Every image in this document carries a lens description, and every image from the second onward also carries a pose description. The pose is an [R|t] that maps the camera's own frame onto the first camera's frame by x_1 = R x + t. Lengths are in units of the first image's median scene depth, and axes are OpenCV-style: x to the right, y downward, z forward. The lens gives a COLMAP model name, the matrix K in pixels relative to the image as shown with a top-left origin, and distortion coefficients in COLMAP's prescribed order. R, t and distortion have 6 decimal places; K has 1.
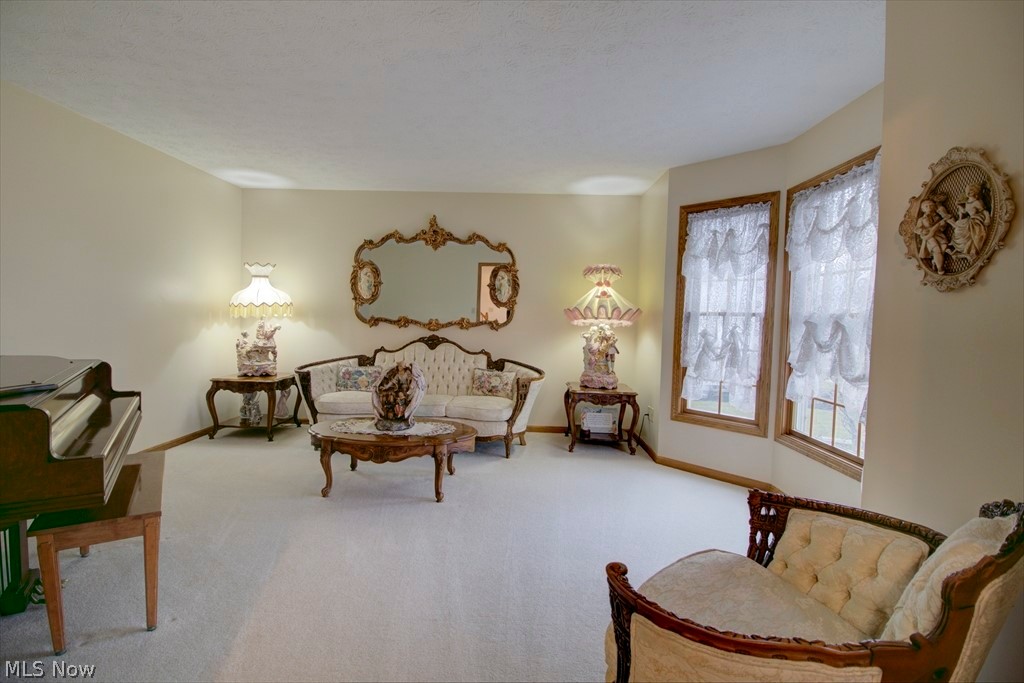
lens RADIAL K [[477.8, 0, 516.9], [0, 477.8, 341.8], [0, 0, 1]] dist [-0.003185, -0.010776]
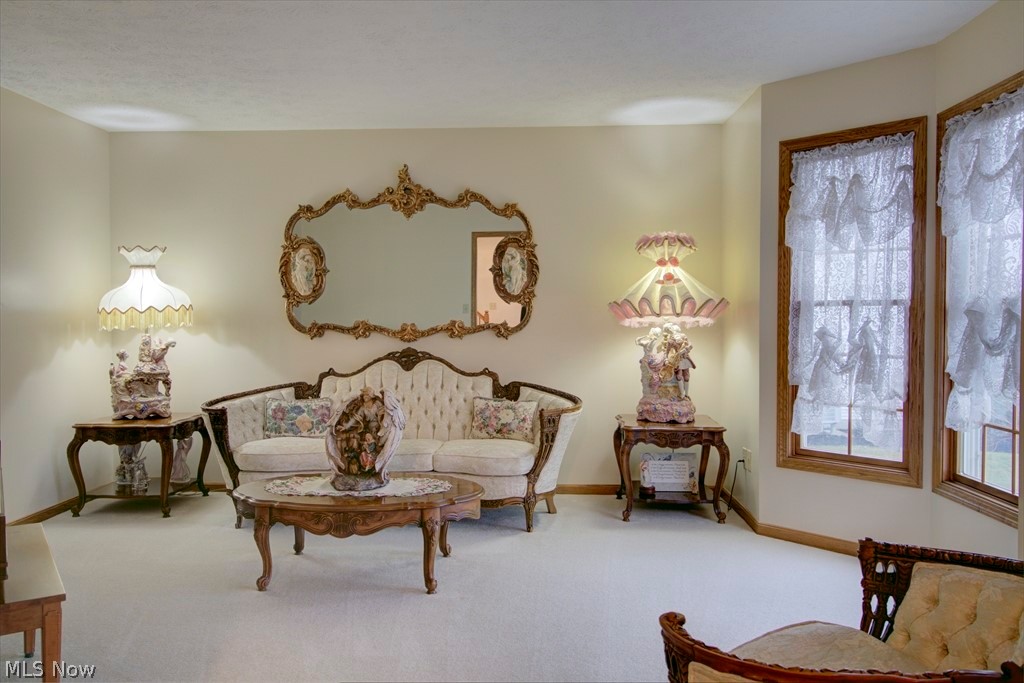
lens RADIAL K [[790.9, 0, 511.9], [0, 790.9, 339.2], [0, 0, 1]] dist [0.013497, -0.010311]
pose [[0.999137, -0.029178, -0.029547, -0.003463], [0.028469, 0.999303, -0.024159, 0.004732], [0.030231, 0.023297, 0.999271, -0.100410]]
